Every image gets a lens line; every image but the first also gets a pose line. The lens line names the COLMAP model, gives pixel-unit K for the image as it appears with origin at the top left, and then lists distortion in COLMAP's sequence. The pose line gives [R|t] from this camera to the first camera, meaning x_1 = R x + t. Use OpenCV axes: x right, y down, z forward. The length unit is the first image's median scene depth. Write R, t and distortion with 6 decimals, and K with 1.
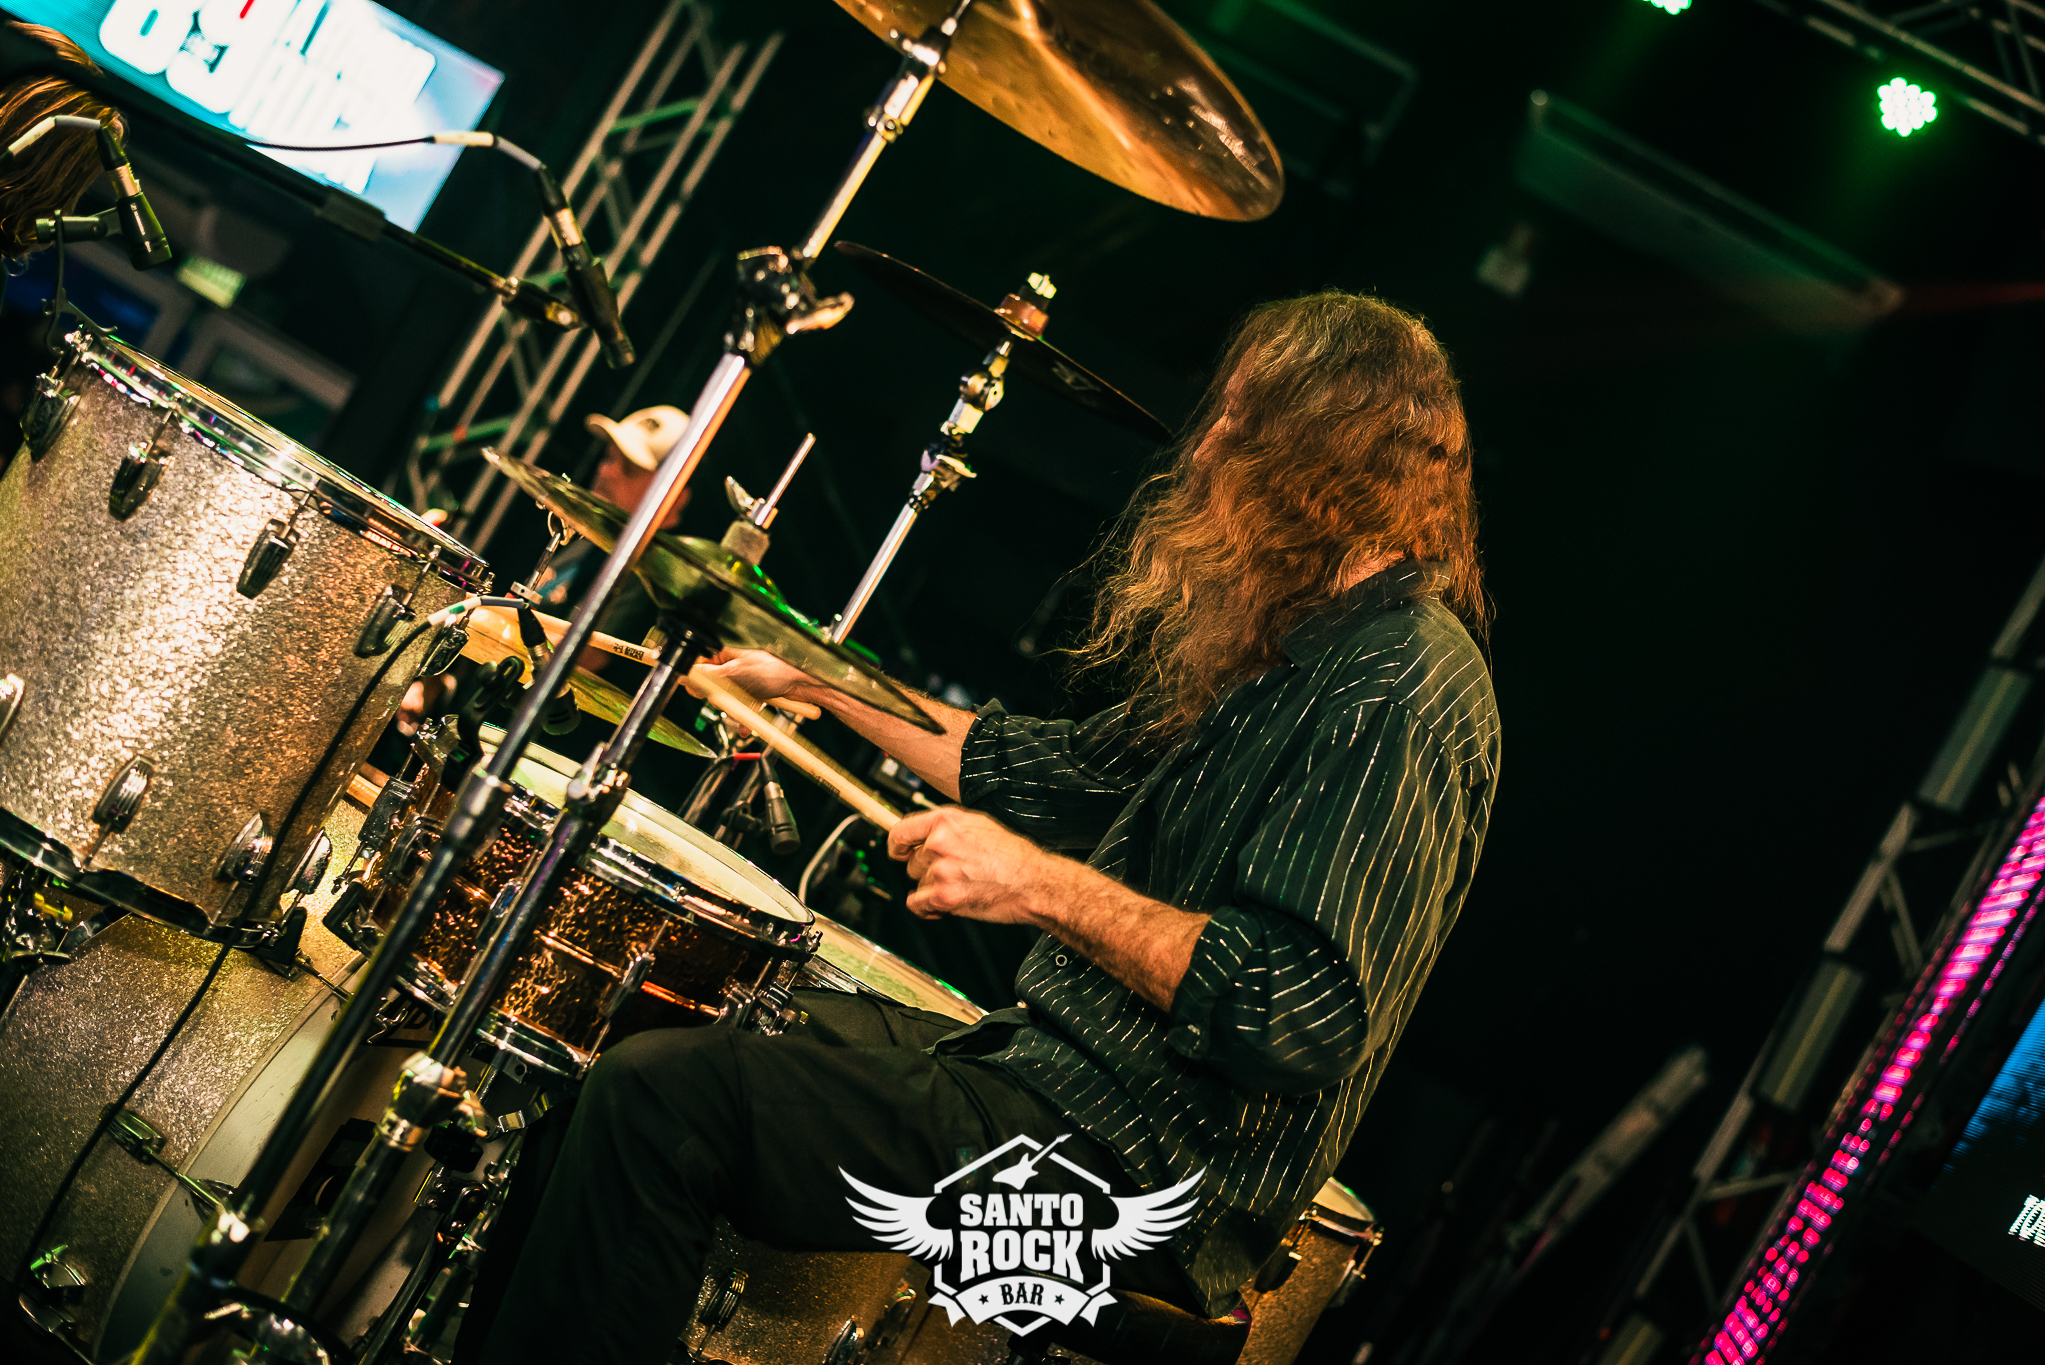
lens RADIAL K [[2947.8, 0, 1020.7], [0, 2947.8, 676.5], [0, 0, 1]] dist [-0.126965, 0.088293]
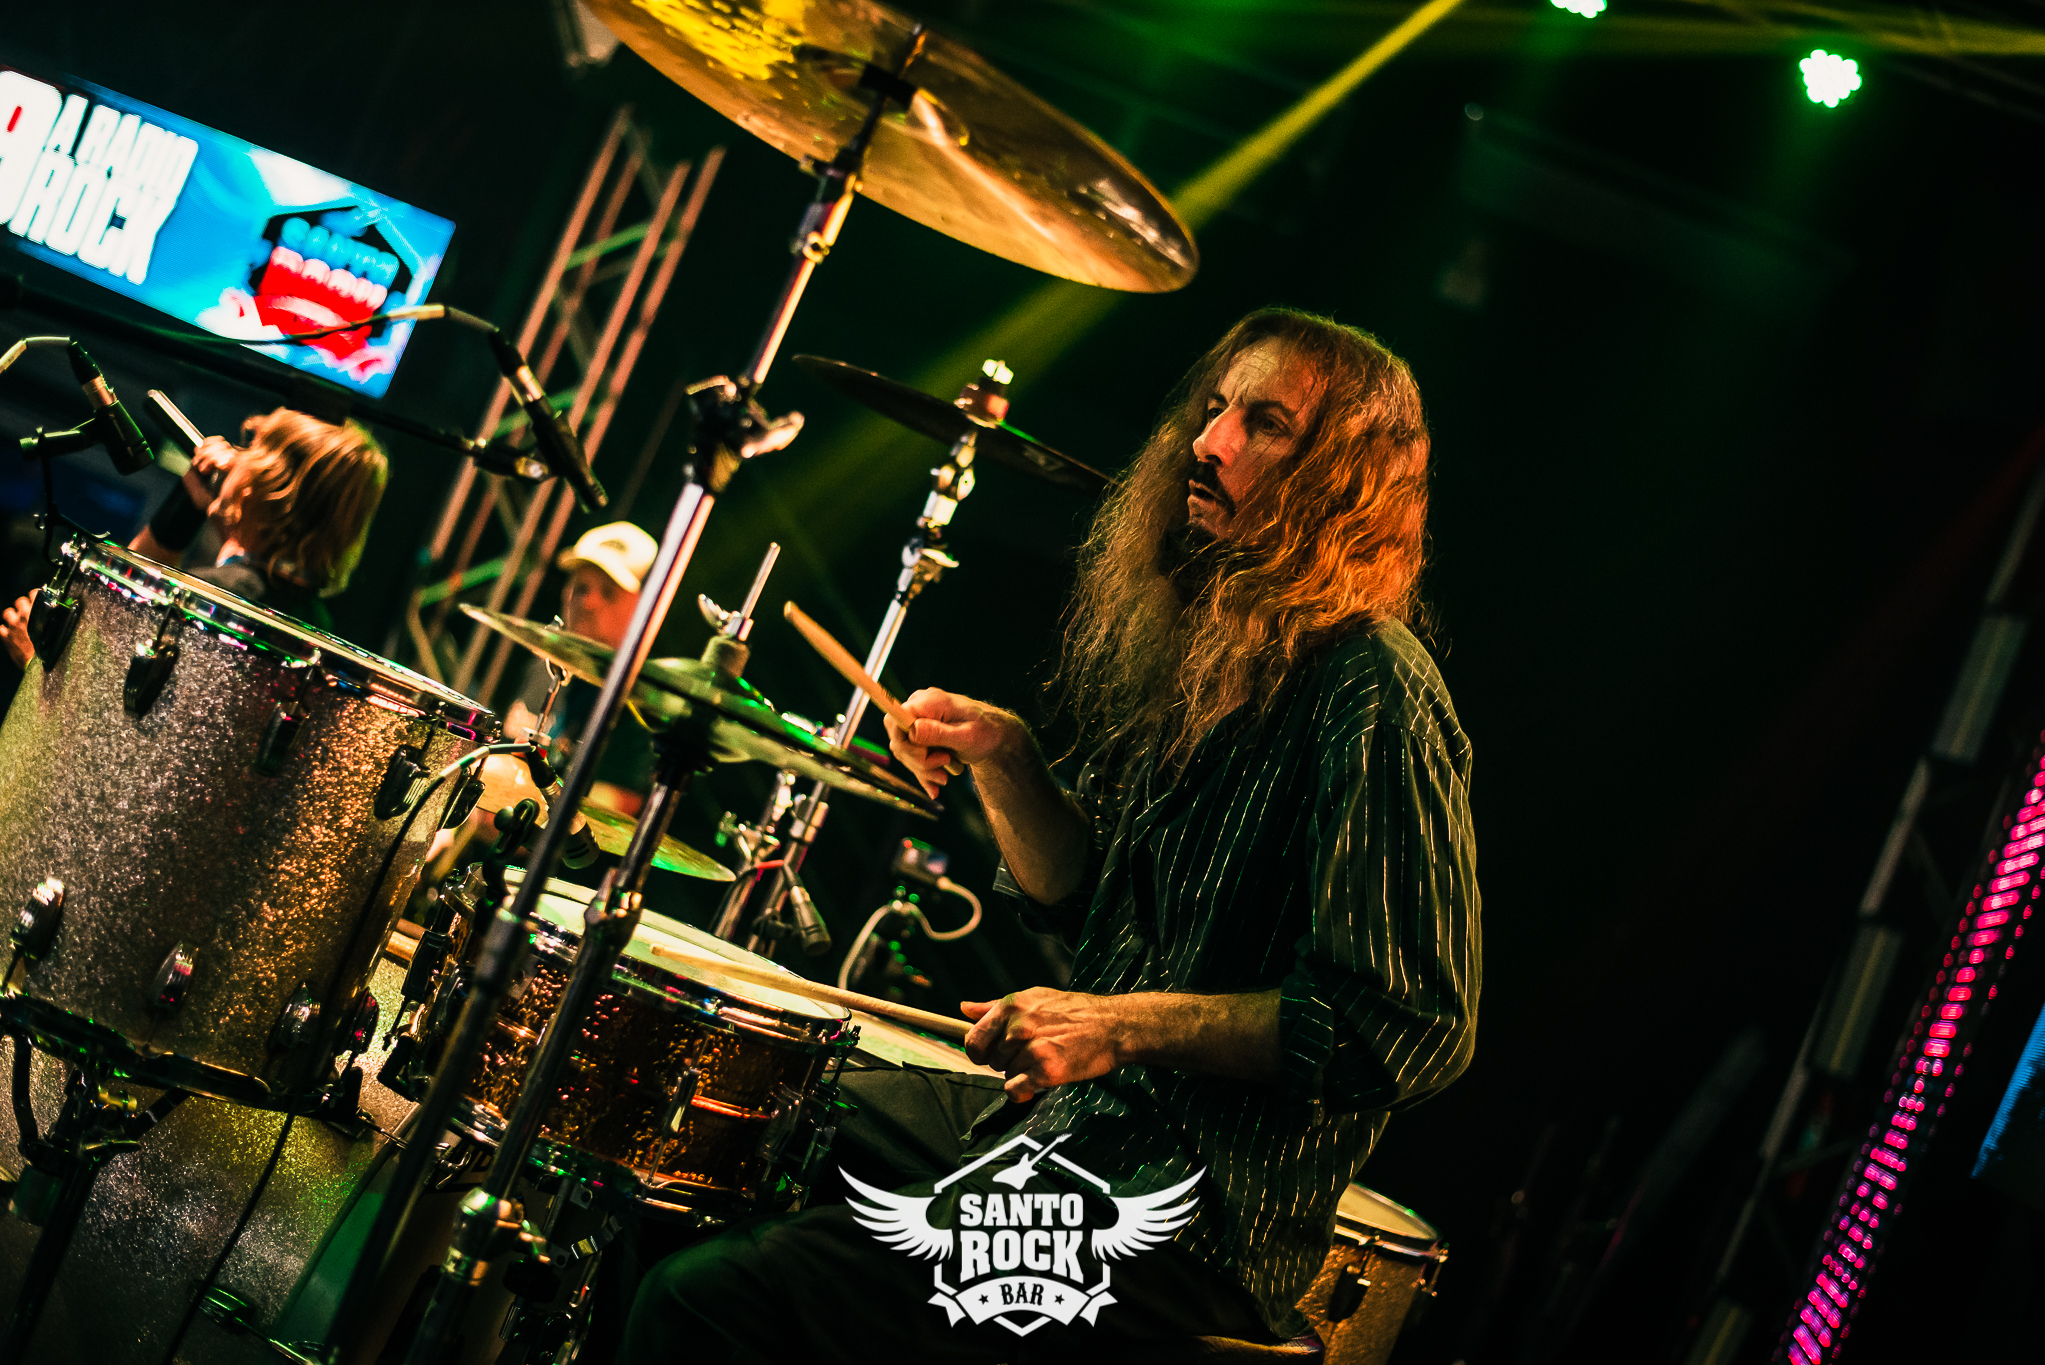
lens RADIAL K [[2947.8, 0, 1020.7], [0, 2947.8, 676.5], [0, 0, 1]] dist [-0.126965, 0.088293]
pose [[0.991687, -0.128583, -0.004781, 0.008252], [0.128431, 0.991419, -0.024370, -0.002109], [0.007874, 0.023553, 0.999692, -0.029142]]
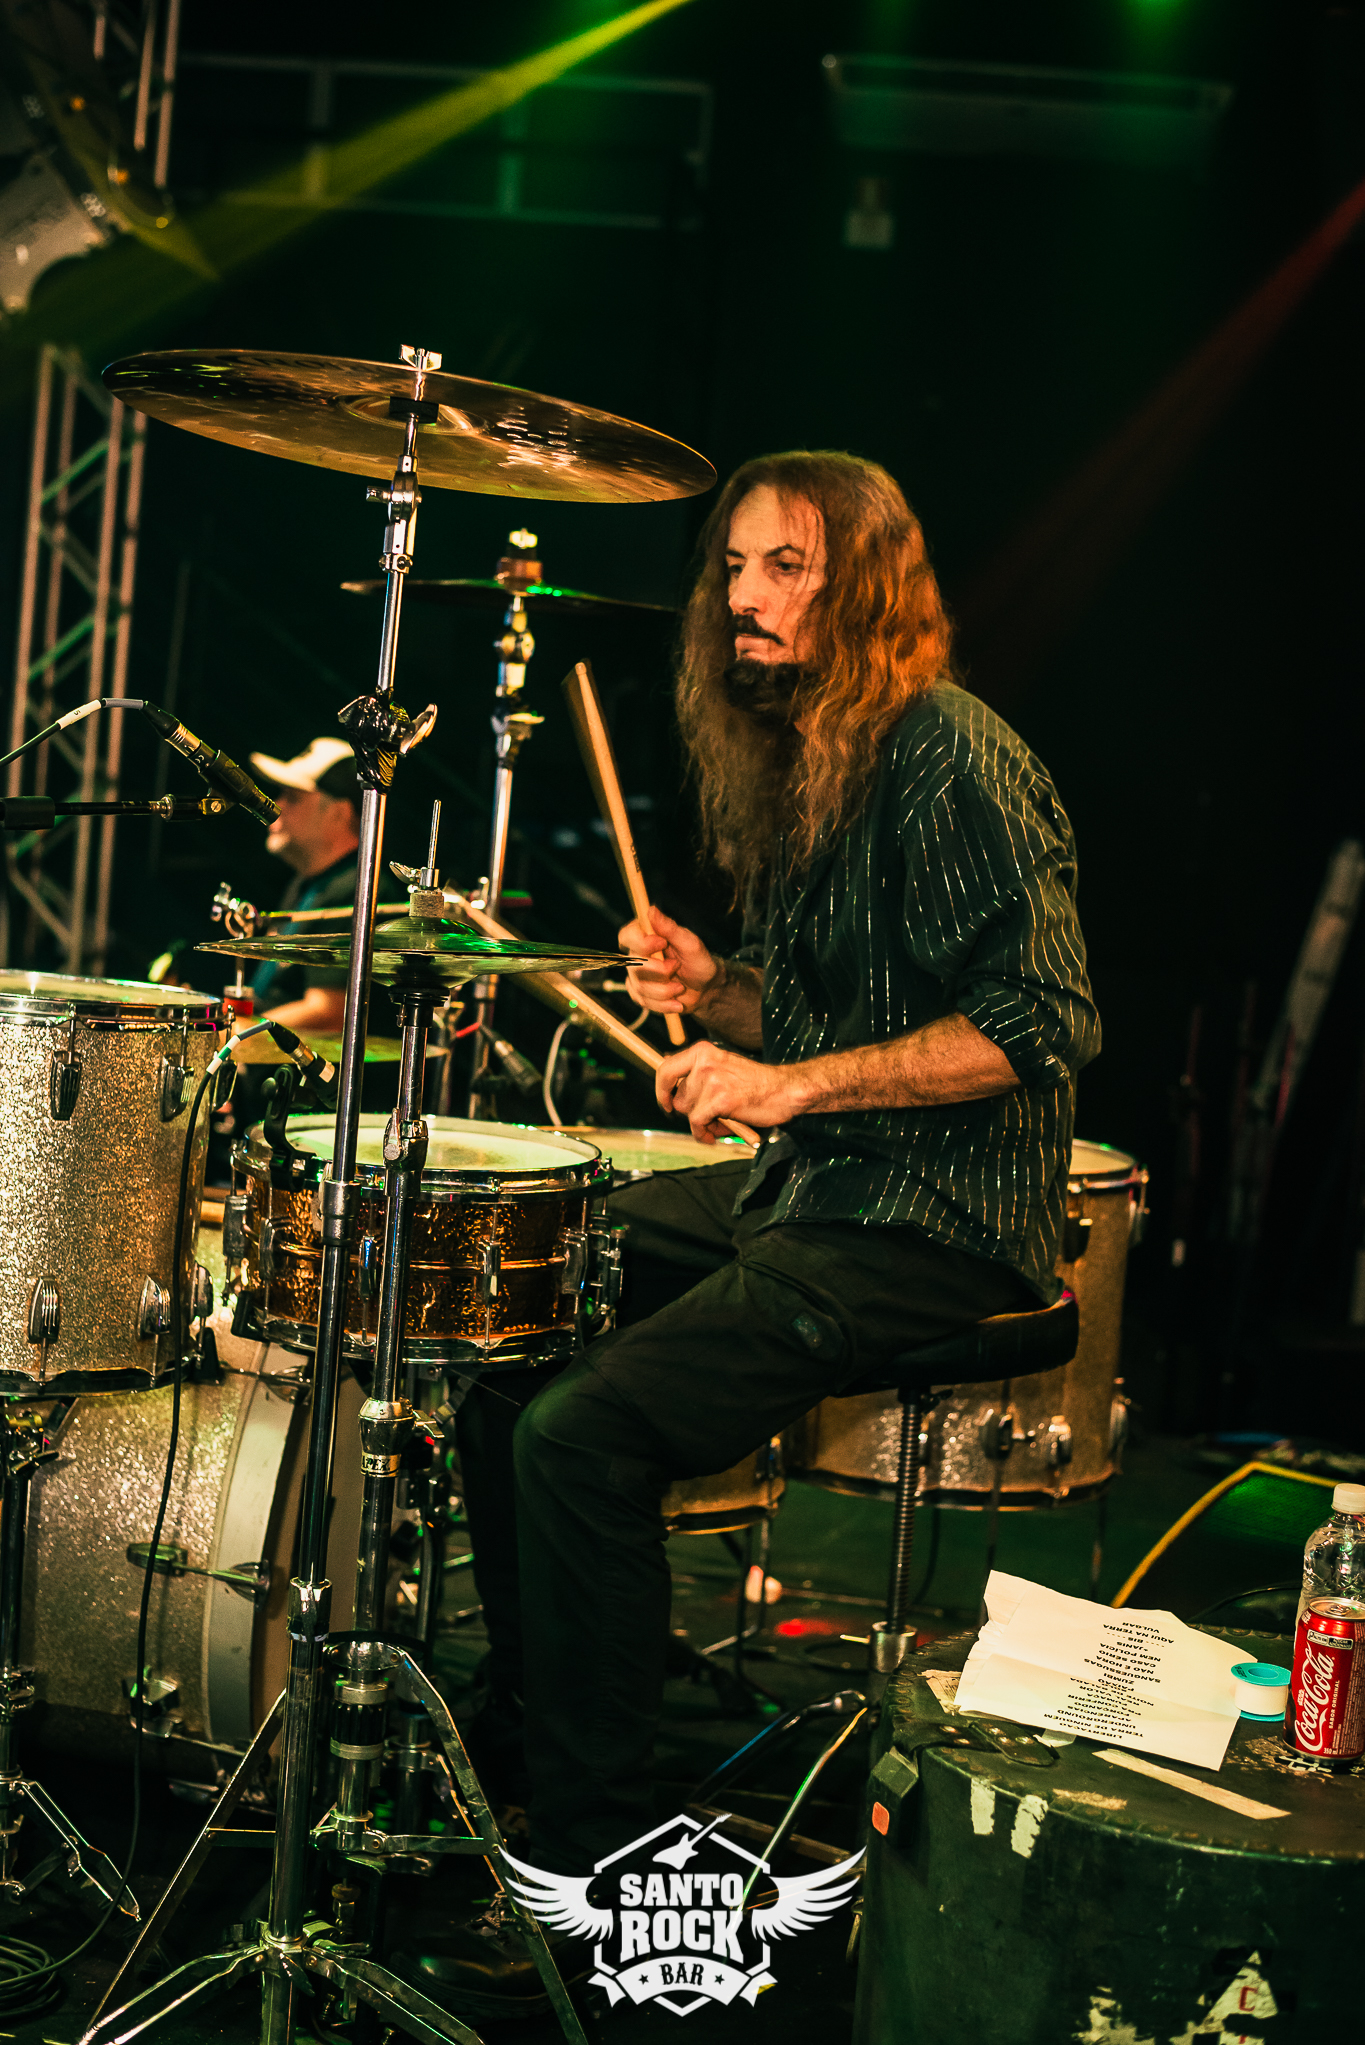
lens RADIAL K [[2951.7, 0, 682.5], [0, 2951.7, 1022.5], [0, 0, 1]] dist [-0.126591, 0.093880]
pose [[0.904725, -0.425875, -0.010218, -0.005993], [0.424871, 0.900330, 0.094289, -0.058926], [-0.030956, -0.089646, 0.995492, -0.169603]]
